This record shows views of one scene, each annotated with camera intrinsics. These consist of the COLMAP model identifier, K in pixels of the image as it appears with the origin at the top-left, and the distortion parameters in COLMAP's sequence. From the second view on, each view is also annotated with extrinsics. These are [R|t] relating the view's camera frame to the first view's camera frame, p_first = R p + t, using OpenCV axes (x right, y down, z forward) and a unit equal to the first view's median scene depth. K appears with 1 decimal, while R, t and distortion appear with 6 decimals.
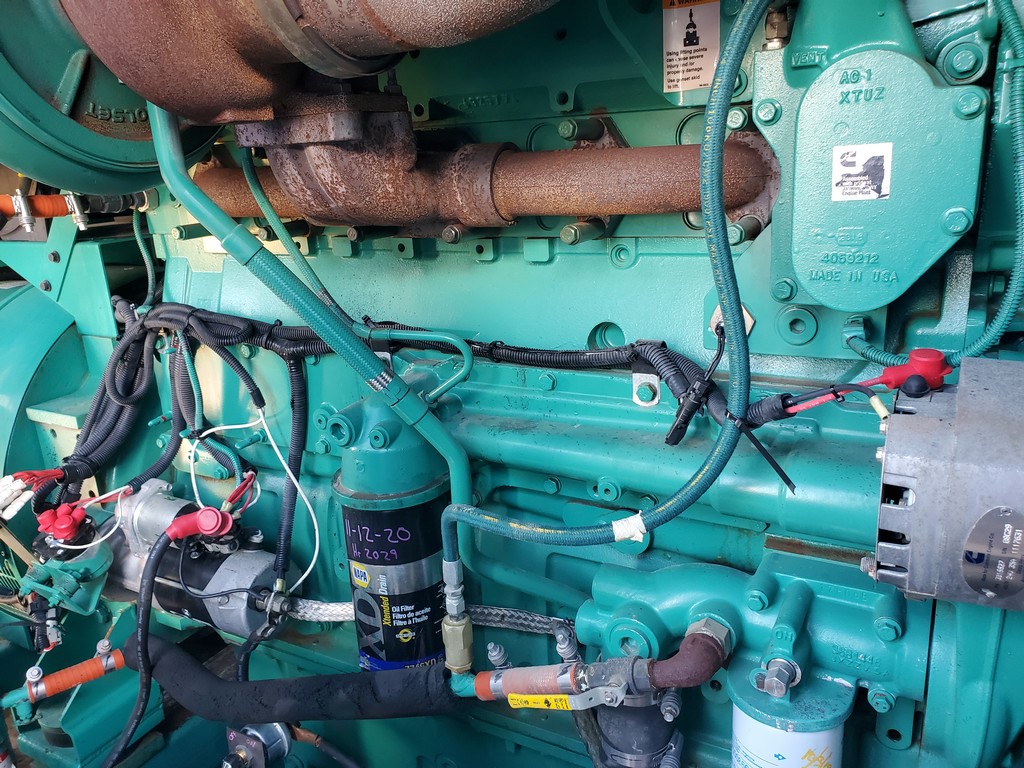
lens RADIAL K [[800.2, 0, 497.6], [0, 800.2, 385.6], [0, 0, 1]] dist [0.006098, -0.009748]
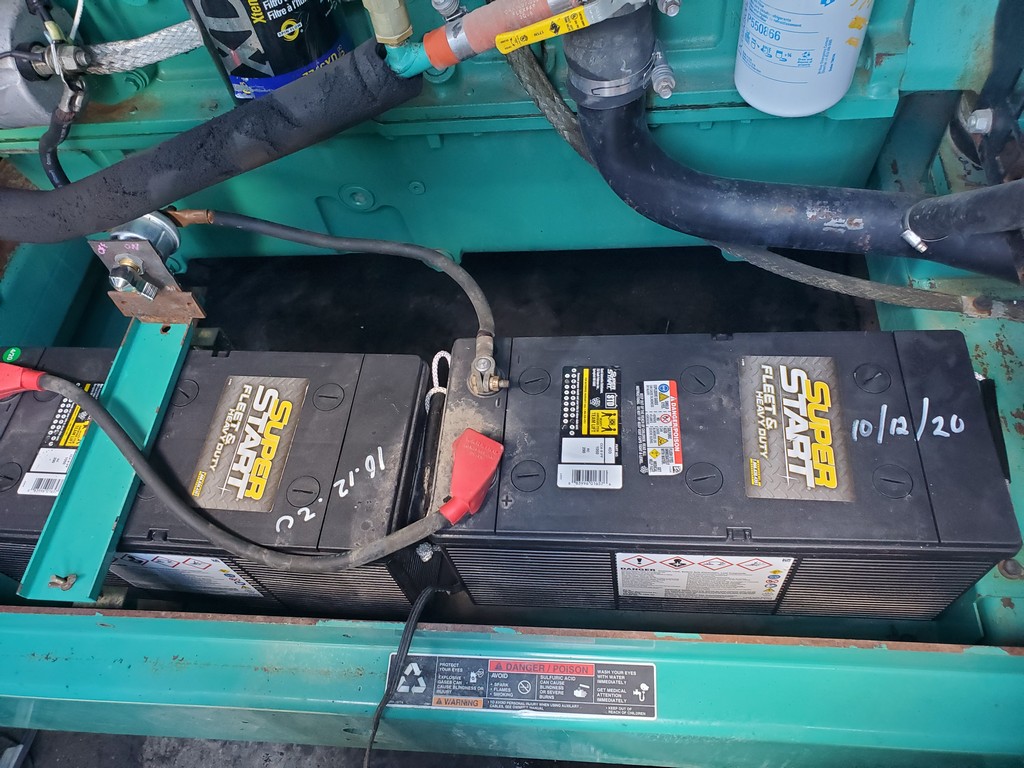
lens RADIAL K [[800.2, 0, 540.9], [0, 800.2, 385.7], [0, 0, 1]] dist [0.006098, -0.009748]
pose [[0.896709, -0.394567, 0.200573, -0.182291], [0.176306, 0.734053, 0.655807, 0.114852], [-0.405990, -0.552706, 0.727797, 0.211995]]
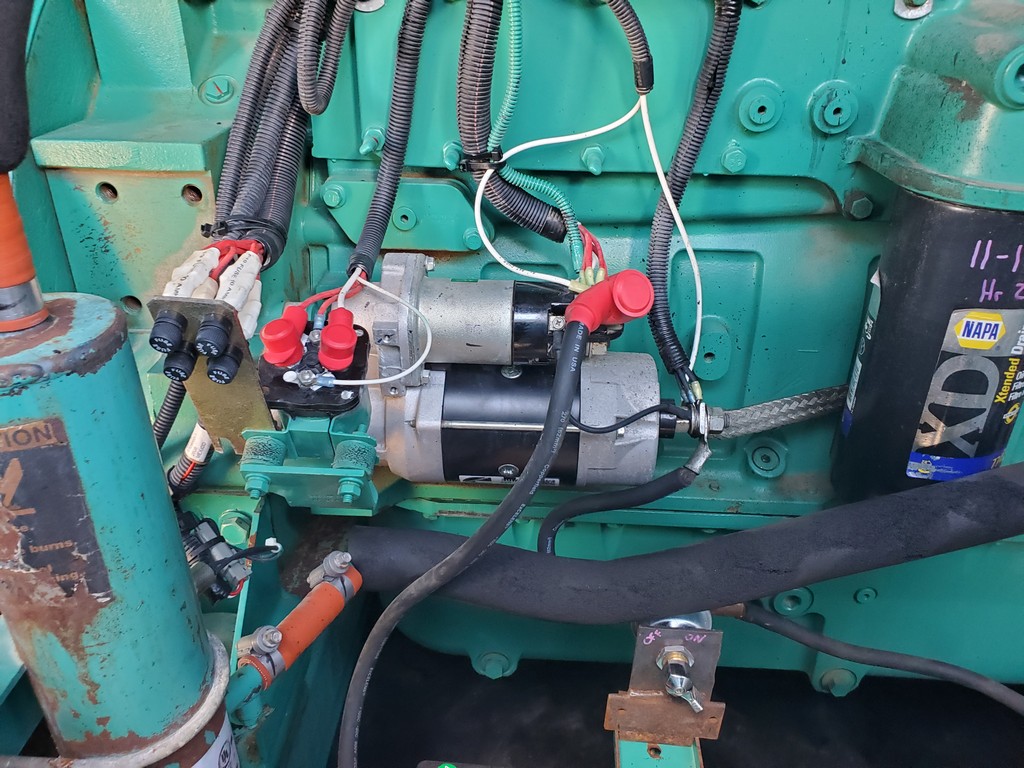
lens RADIAL K [[800.2, 0, 509.6], [0, 800.2, 390.3], [0, 0, 1]] dist [0.006098, -0.009748]
pose [[0.891684, -0.155518, 0.425105, -0.765398], [0.067246, 0.974219, 0.215351, 0.121349], [-0.447636, -0.163439, 0.879153, 0.602673]]
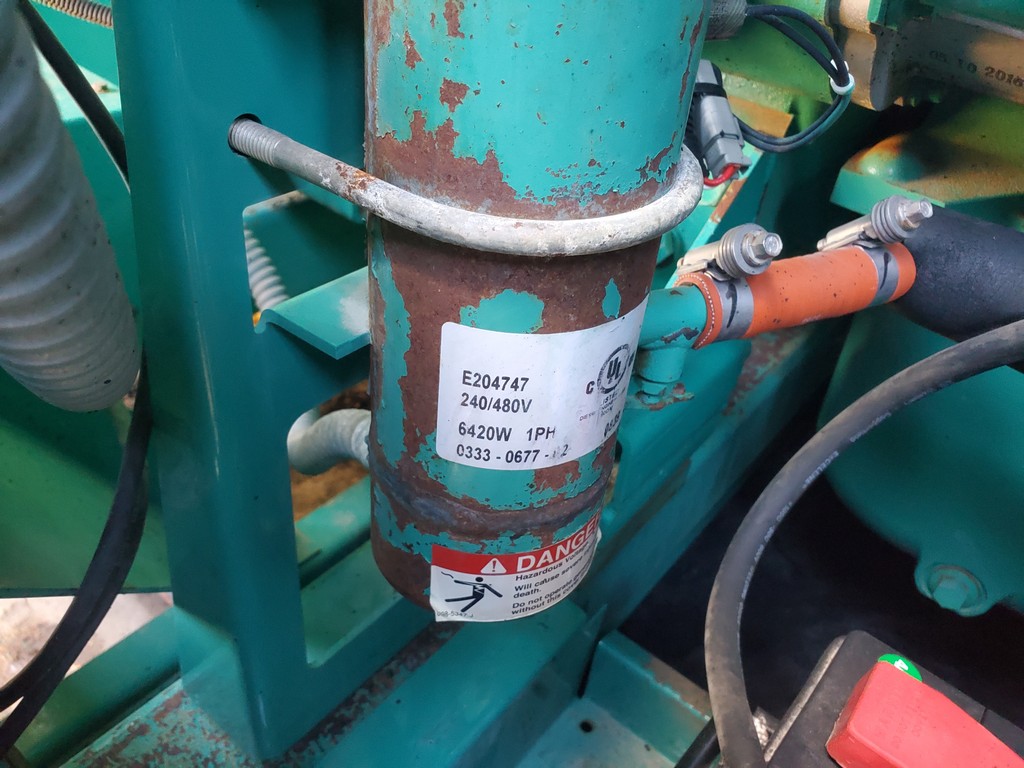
lens RADIAL K [[800.2, 0, 512.5], [0, 800.2, 381.3], [0, 0, 1]] dist [0.006098, -0.009748]
pose [[0.972384, 0.231652, -0.028404, -0.770289], [-0.208433, 0.916716, 0.340864, 0.392672], [0.105000, -0.325530, 0.939683, 0.874779]]
